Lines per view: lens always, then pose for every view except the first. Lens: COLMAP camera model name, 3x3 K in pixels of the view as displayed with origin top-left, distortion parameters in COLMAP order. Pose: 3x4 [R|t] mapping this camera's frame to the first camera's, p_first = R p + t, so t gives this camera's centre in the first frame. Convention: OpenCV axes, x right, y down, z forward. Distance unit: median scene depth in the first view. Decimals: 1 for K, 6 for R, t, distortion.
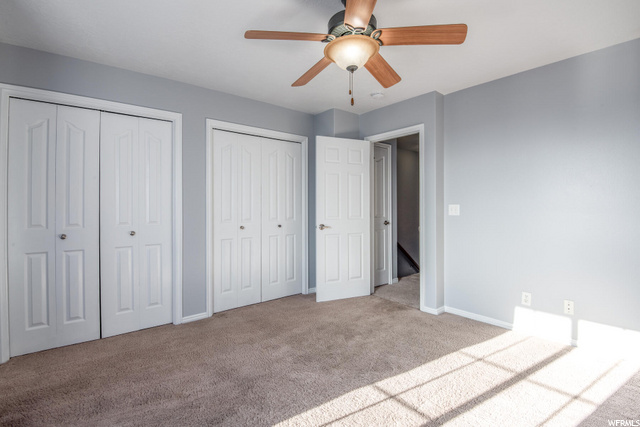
lens RADIAL K [[295.7, 0, 309.2], [0, 295.7, 203.7], [0, 0, 1]] dist [-0.018840, -0.000392]
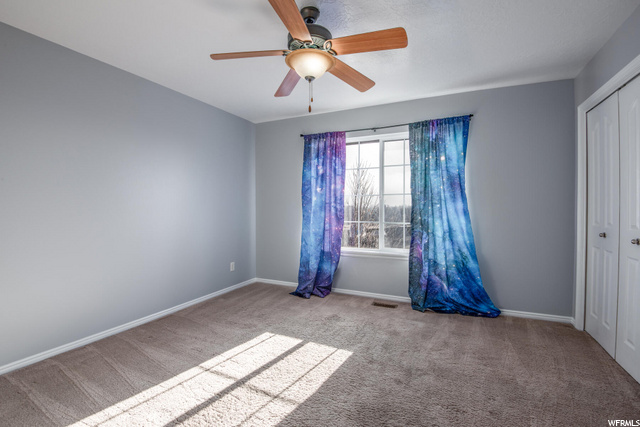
lens RADIAL K [[290.5, 0, 324.1], [0, 290.5, 209.2], [0, 0, 1]] dist [0.017642, -0.021337]
pose [[-0.872651, 0.008155, -0.488277, 0.371079], [0.006801, 0.999967, 0.004545, 0.012905], [0.488298, 0.000646, -0.872677, 1.154666]]
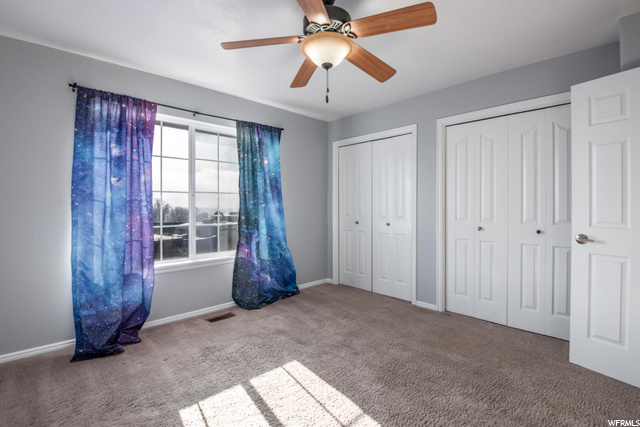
lens RADIAL K [[290.5, 0, 324.1], [0, 290.5, 209.2], [0, 0, 1]] dist [0.017642, -0.021337]
pose [[0.117238, 0.014770, -0.992994, 0.658313], [0.008755, 0.999835, 0.015906, 0.006080], [0.993065, -0.010559, 0.117089, 0.508947]]
